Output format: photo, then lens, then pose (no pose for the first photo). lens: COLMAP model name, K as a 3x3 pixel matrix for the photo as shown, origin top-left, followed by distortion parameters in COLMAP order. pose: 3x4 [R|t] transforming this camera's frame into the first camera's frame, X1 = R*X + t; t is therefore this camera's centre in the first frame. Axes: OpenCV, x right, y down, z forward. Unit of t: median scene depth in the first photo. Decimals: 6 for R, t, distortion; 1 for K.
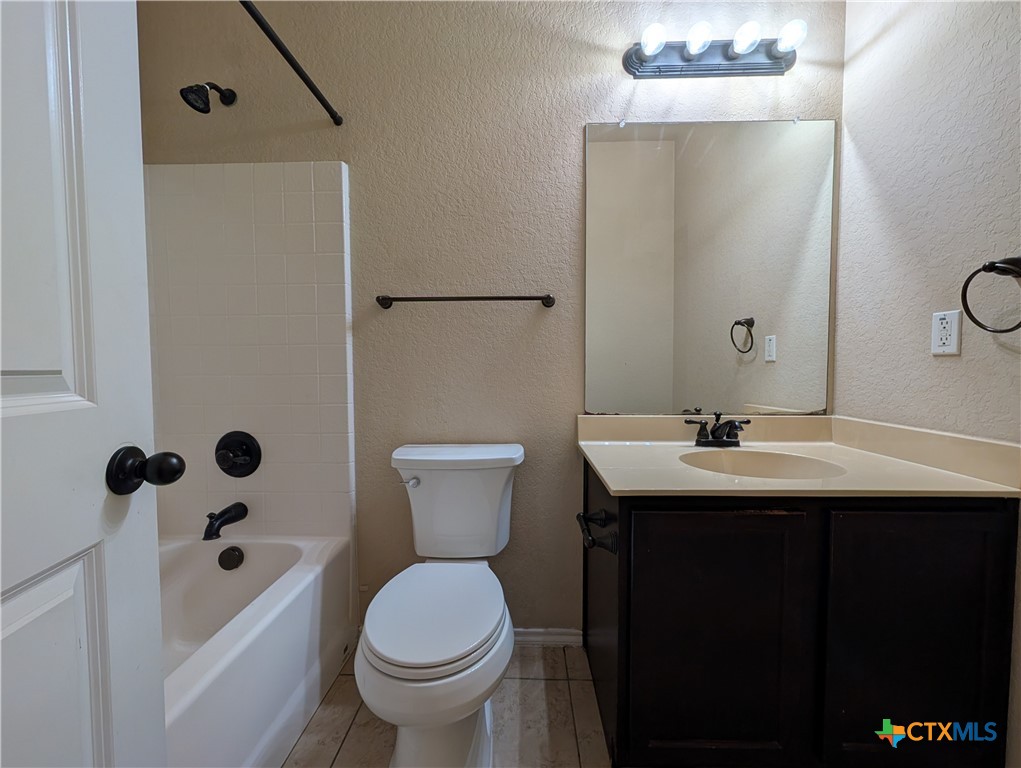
lens RADIAL K [[389.4, 0, 513.7], [0, 389.4, 385.5], [0, 0, 1]] dist [0.000370, -0.000024]
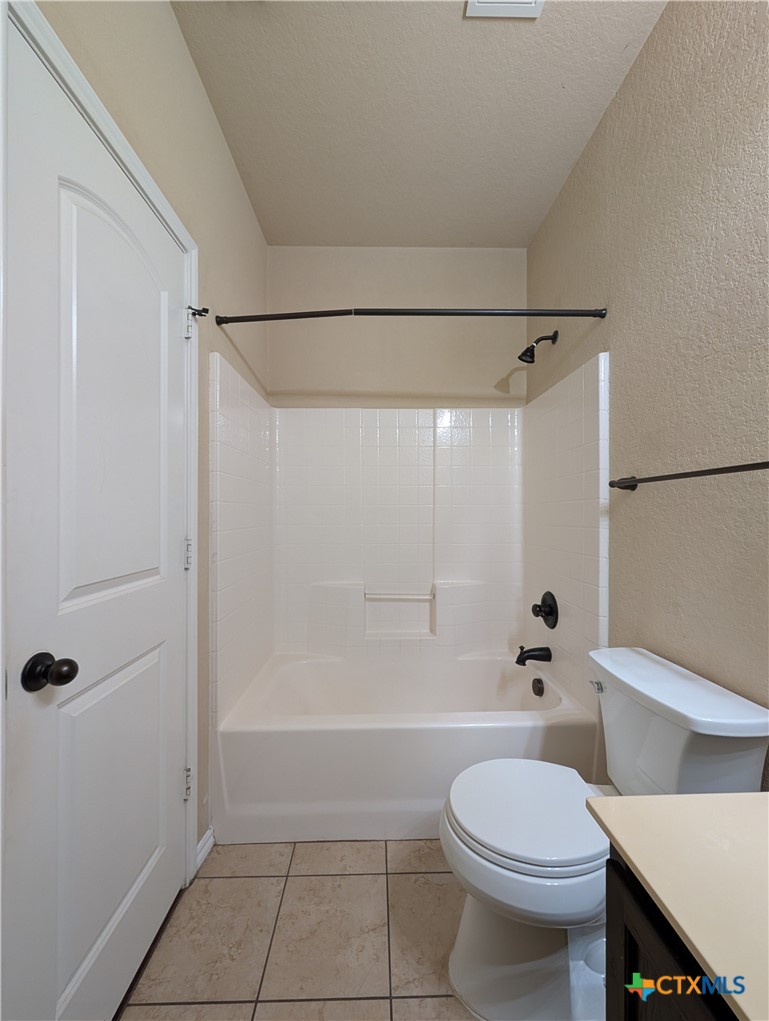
lens RADIAL K [[389.4, 0, 382.9], [0, 389.4, 513.9], [0, 0, 1]] dist [0.000370, -0.000024]
pose [[0.048080, 0.004265, -0.998834, 0.559450], [-0.034681, 0.999395, 0.002598, -0.127376], [0.998241, 0.034515, 0.048199, 0.380638]]
